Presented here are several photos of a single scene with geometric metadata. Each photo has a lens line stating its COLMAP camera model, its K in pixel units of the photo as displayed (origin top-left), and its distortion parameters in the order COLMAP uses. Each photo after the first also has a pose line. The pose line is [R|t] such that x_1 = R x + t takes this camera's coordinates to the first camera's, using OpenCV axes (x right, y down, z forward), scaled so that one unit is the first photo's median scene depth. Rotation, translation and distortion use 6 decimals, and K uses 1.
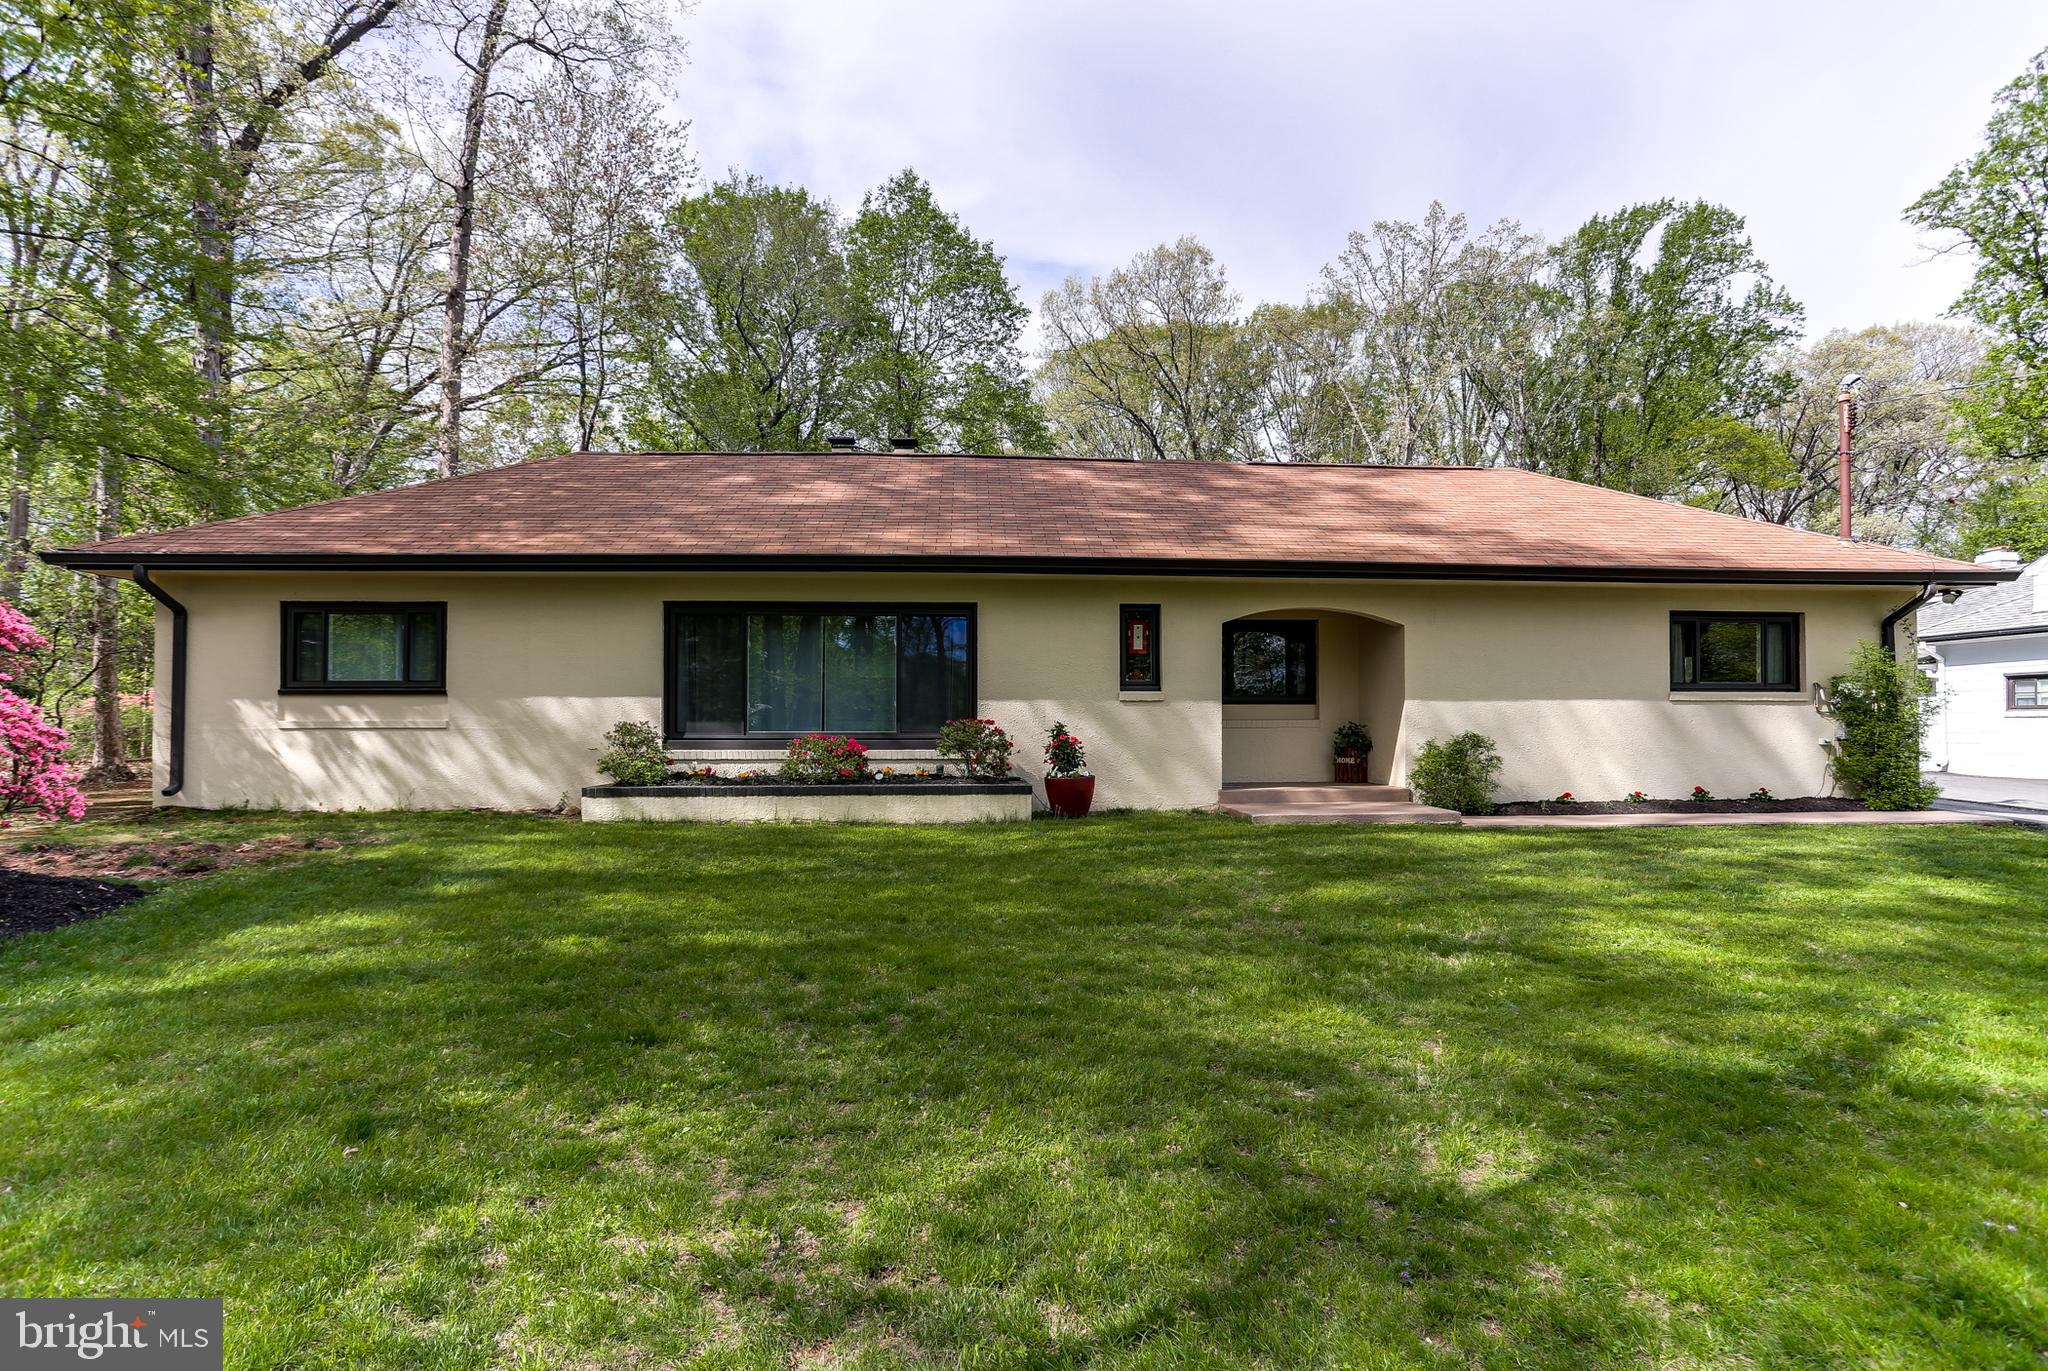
lens RADIAL K [[954.6, 0, 1003.9], [0, 954.6, 616.5], [0, 0, 1]] dist [-0.040852, 0.021761]
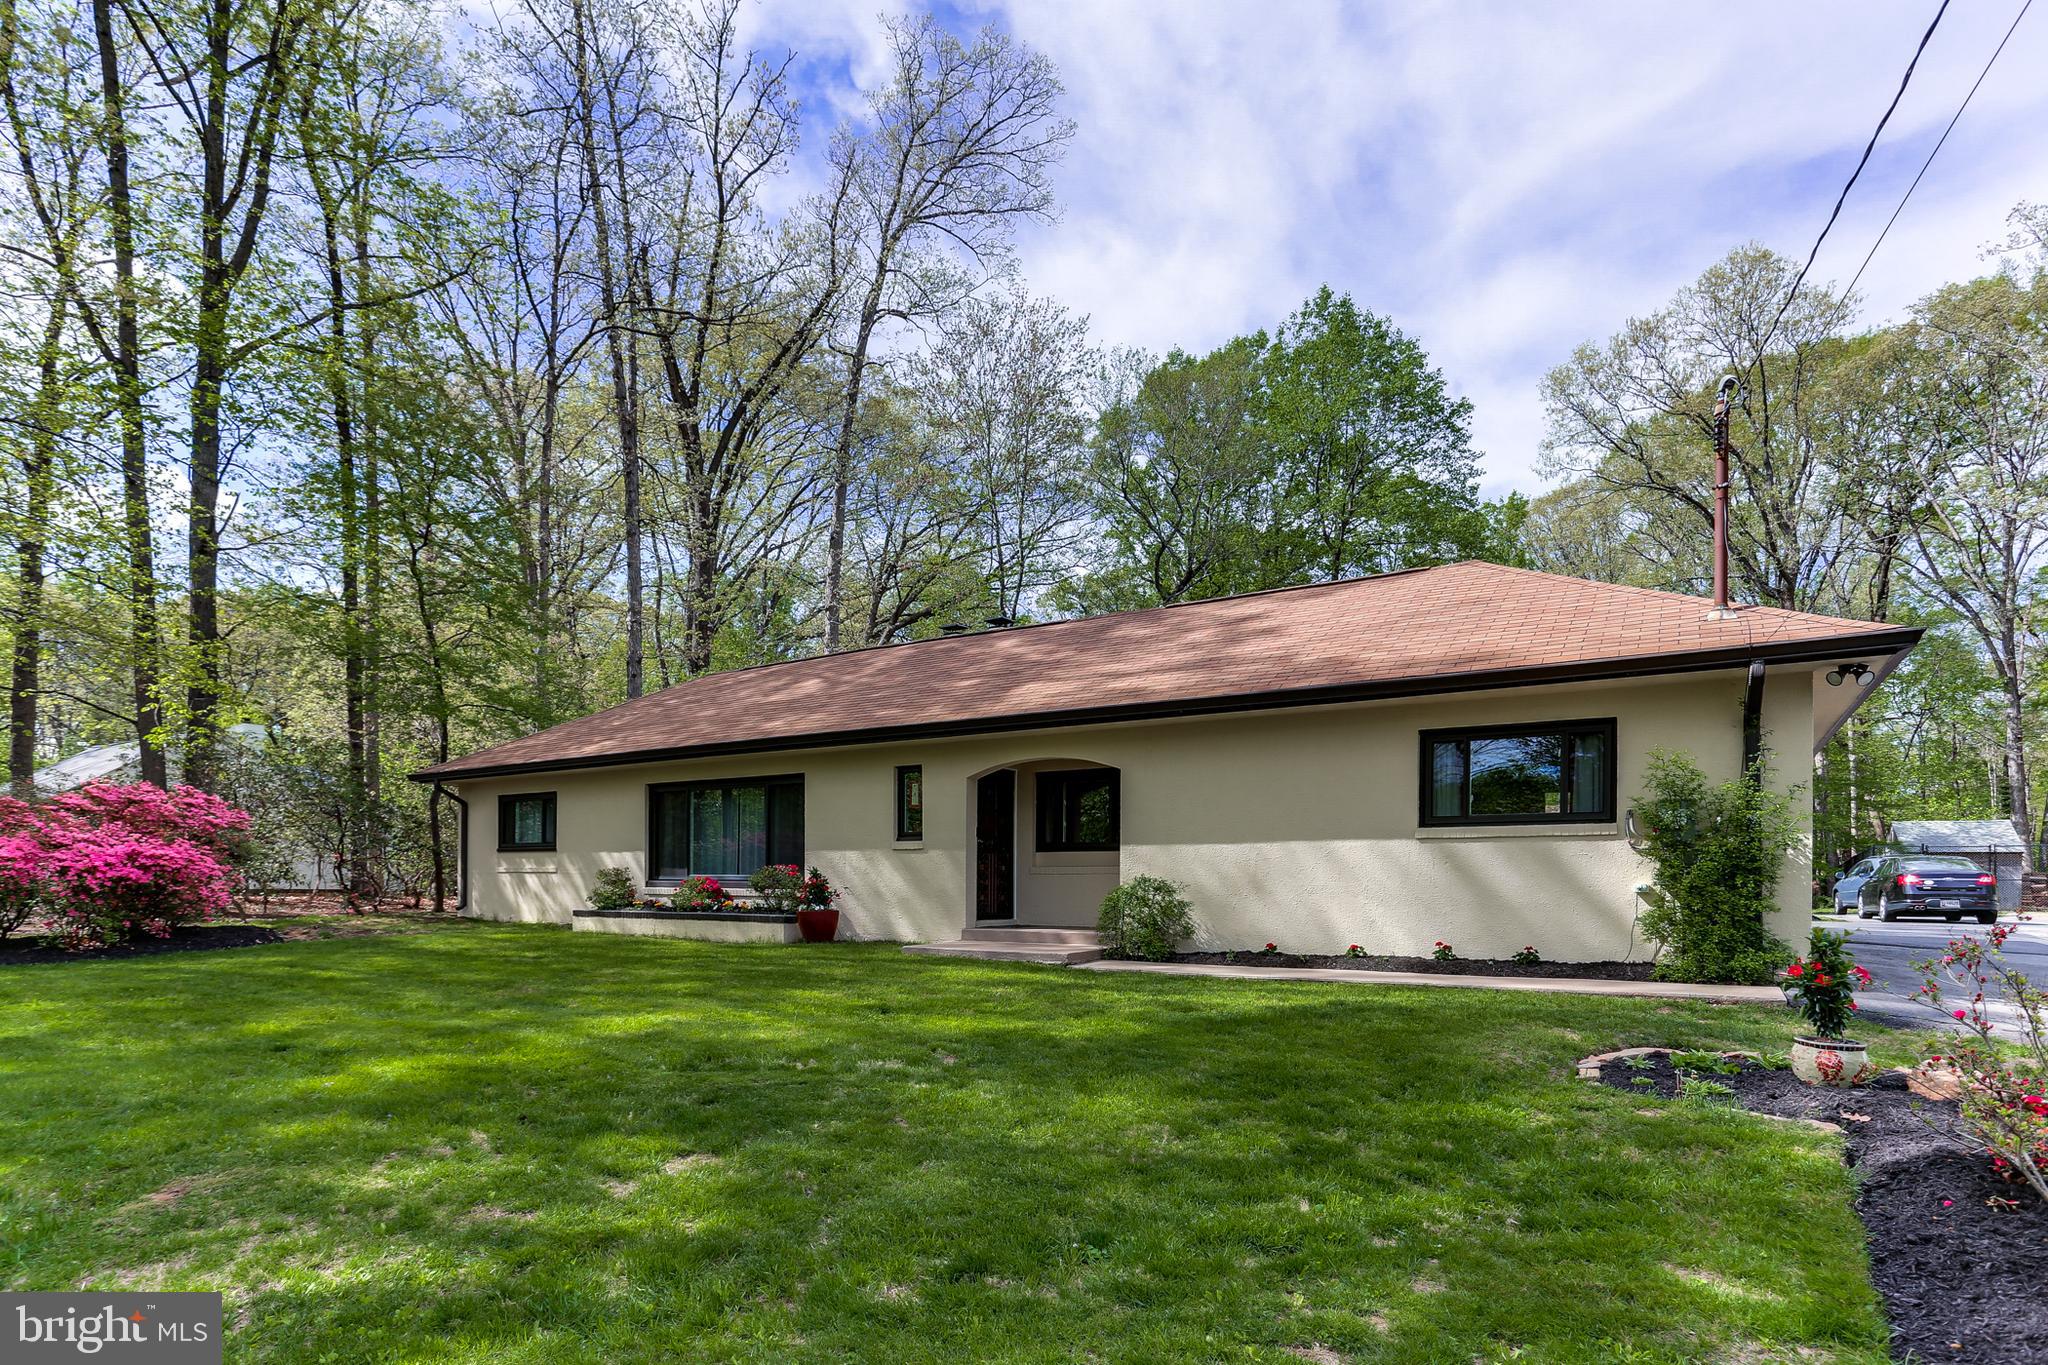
lens RADIAL K [[1004.3, 0, 1017.2], [0, 1004.3, 675.8], [0, 0, 1]] dist [-0.048837, 0.030356]
pose [[0.814447, -0.112544, -0.569218, 0.923913], [0.066621, 0.992659, -0.100944, 0.010658], [0.576400, 0.044292, 0.815966, 0.062447]]
